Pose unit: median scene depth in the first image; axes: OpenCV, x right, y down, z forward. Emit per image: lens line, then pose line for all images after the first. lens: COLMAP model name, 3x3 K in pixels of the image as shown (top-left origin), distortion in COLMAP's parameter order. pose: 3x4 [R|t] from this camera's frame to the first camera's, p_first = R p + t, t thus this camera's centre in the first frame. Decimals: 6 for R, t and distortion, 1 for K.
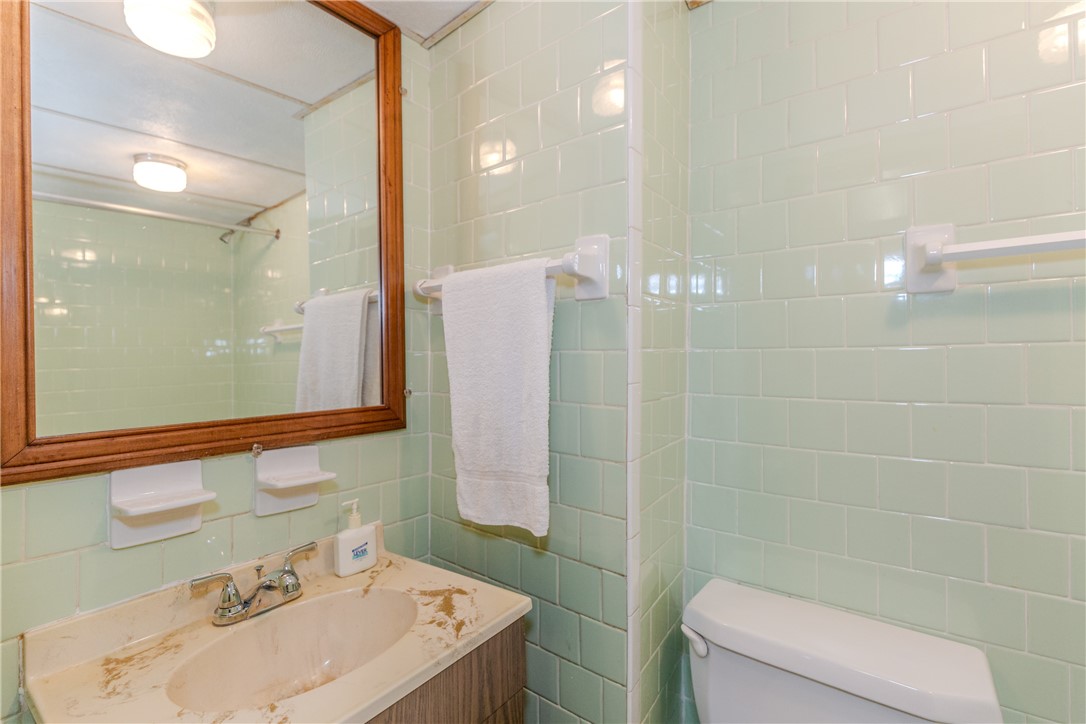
lens RADIAL K [[485.8, 0, 544.6], [0, 485.8, 360.7], [0, 0, 1]] dist [0.002764, -0.000469]
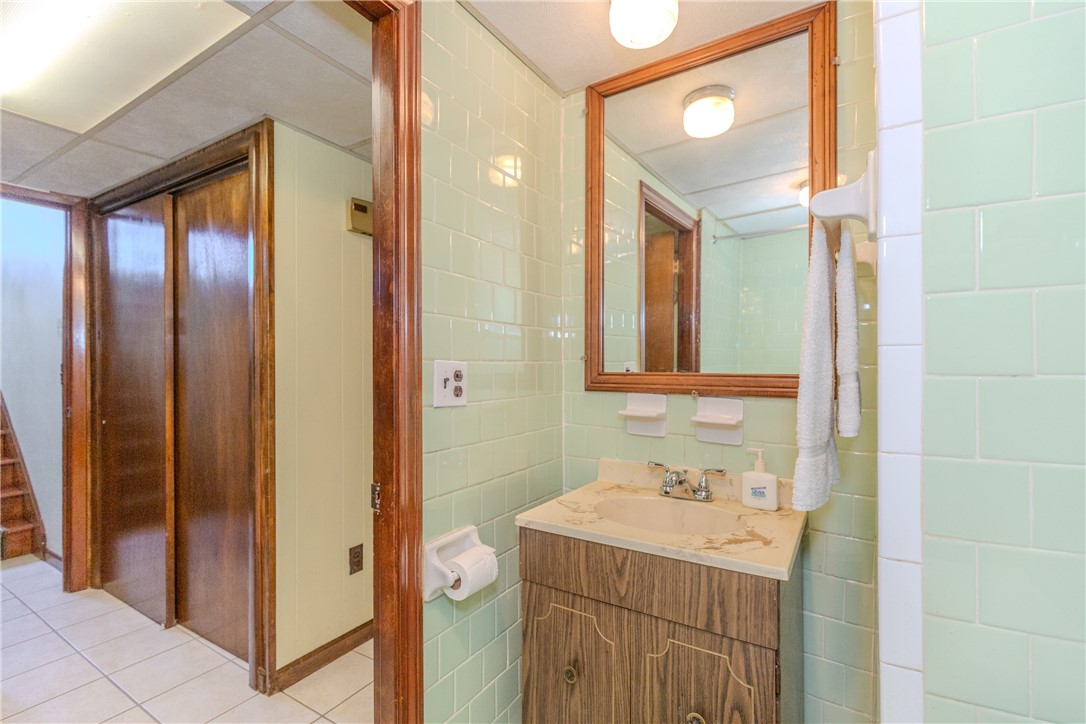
lens RADIAL K [[485.8, 0, 544.6], [0, 485.8, 360.7], [0, 0, 1]] dist [0.002764, -0.000469]
pose [[0.085319, 0.017567, -0.996199, 0.925399], [0.007962, 0.999801, 0.018312, 0.054713], [0.996322, -0.009494, 0.085163, 0.463420]]
